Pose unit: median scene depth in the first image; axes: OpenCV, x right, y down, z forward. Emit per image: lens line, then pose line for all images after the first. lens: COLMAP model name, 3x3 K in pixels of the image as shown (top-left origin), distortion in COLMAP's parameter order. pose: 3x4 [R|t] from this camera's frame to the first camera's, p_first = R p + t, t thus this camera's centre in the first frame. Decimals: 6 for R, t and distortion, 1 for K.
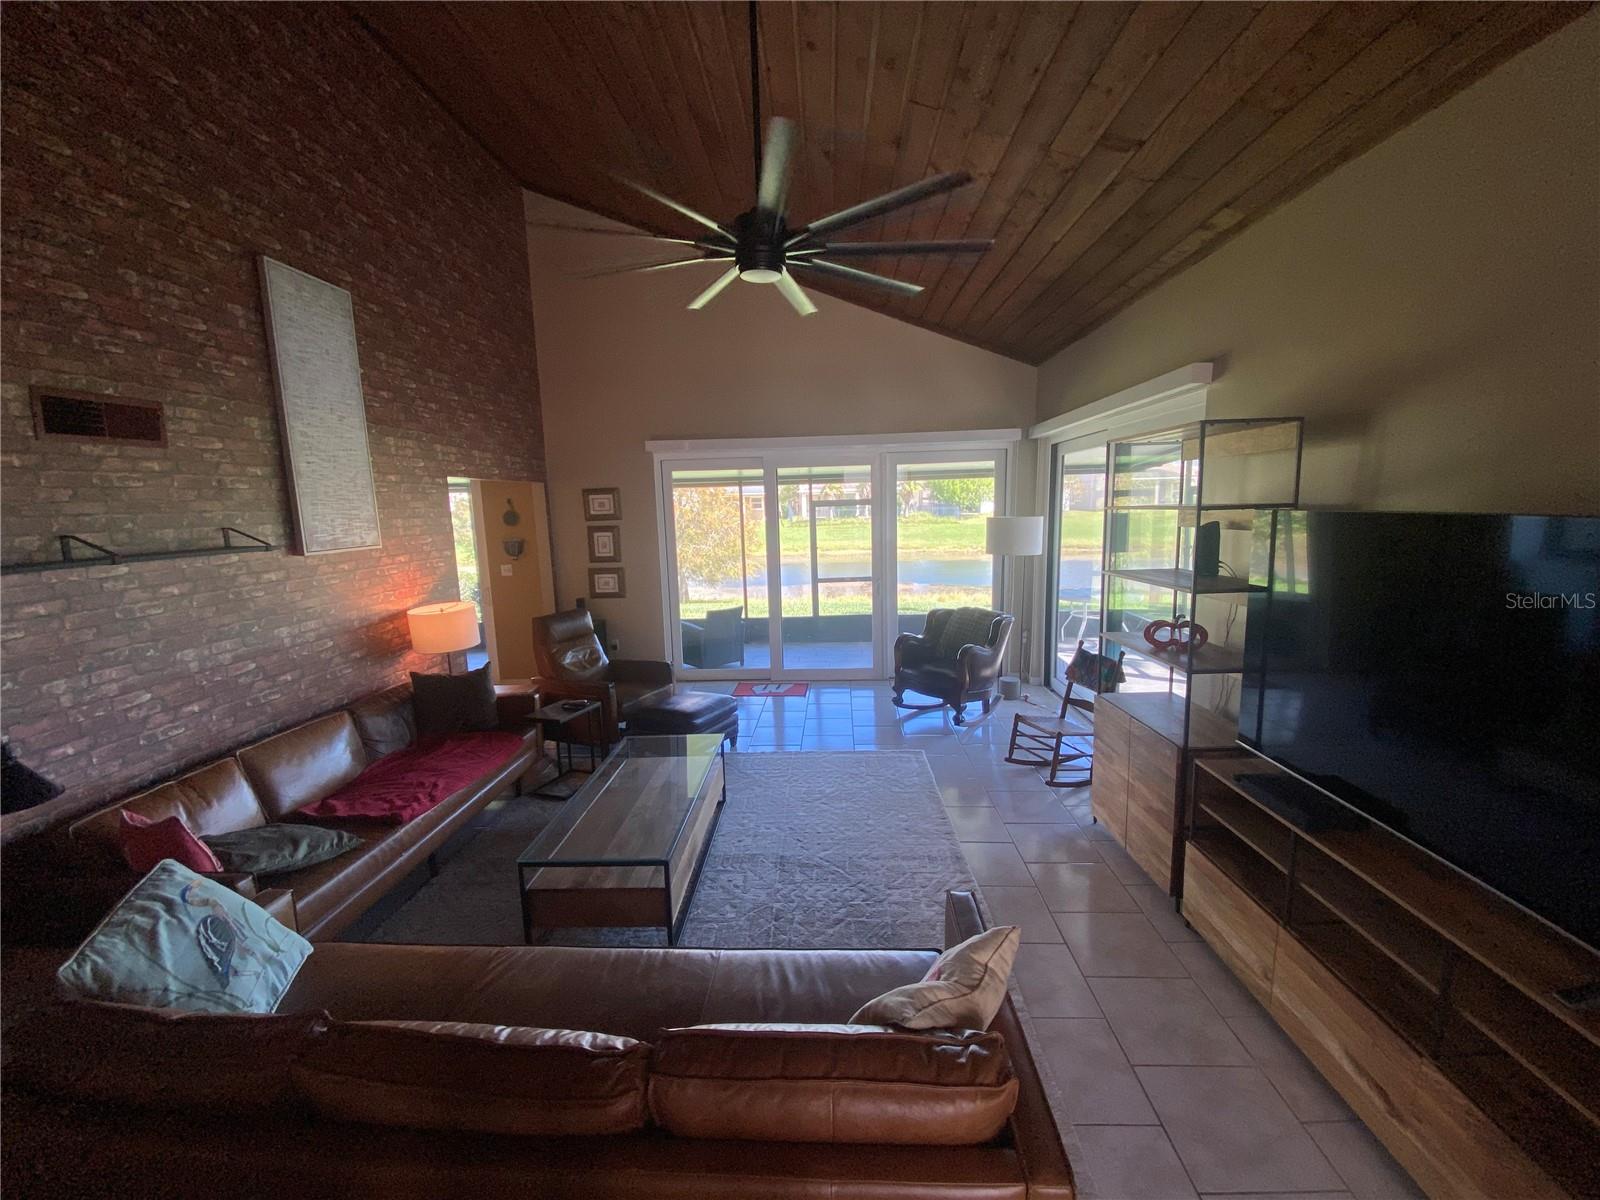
lens RADIAL K [[652.1, 0, 797.6], [0, 652.1, 606.0], [0, 0, 1]] dist [-0.008315, -0.010592]
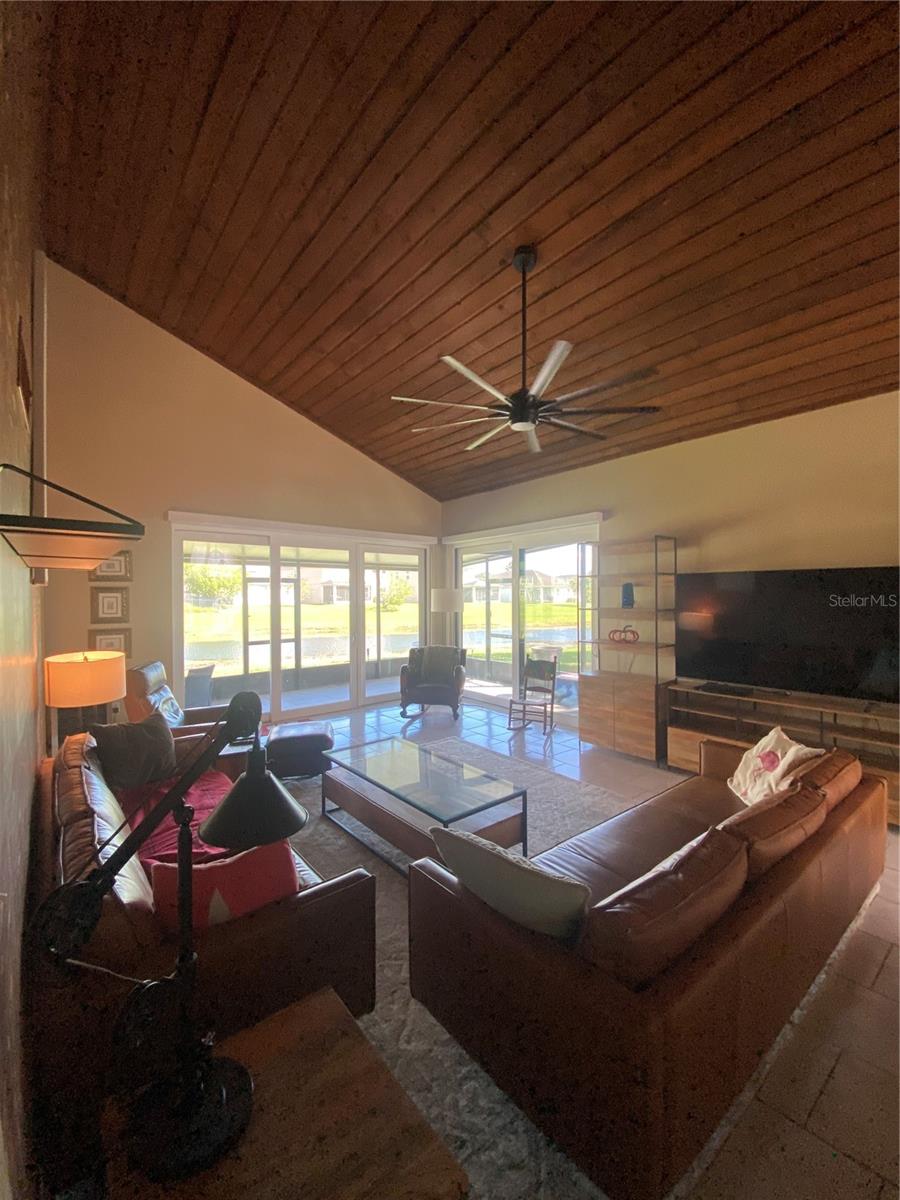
lens RADIAL K [[489.0, 0, 443.7], [0, 489.0, 600.5], [0, 0, 1]] dist [-0.008315, -0.010592]
pose [[0.746418, 0.013704, 0.665336, -0.815609], [0.090822, 0.988335, -0.122247, 0.064459], [-0.659250, 0.151675, 0.736467, 0.188517]]
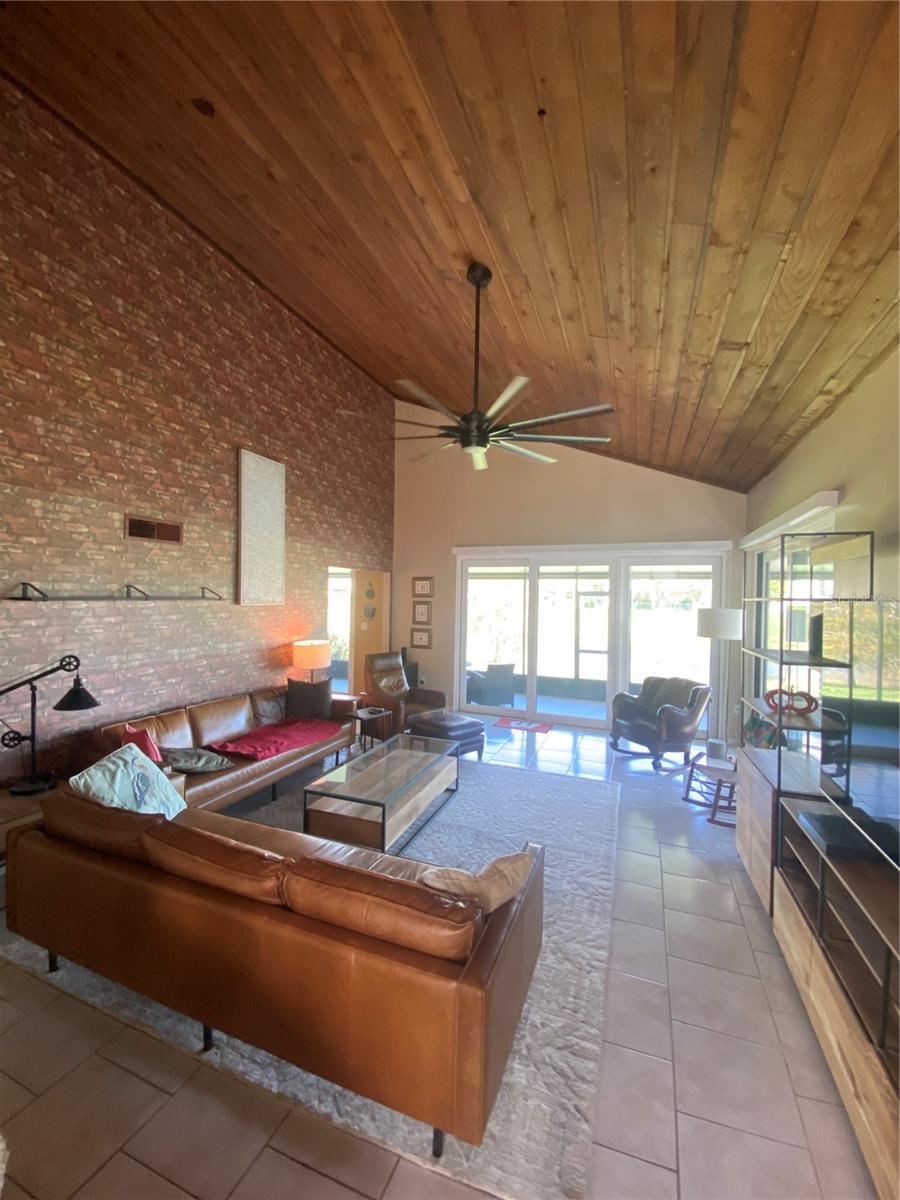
lens RADIAL K [[489.0, 0, 443.6], [0, 489.0, 598.8], [0, 0, 1]] dist [-0.008315, -0.010592]
pose [[0.944304, 0.044897, -0.325996, 0.222593], [-0.092889, 0.986730, -0.133174, 0.033476], [0.315691, 0.156038, 0.935944, -0.103266]]
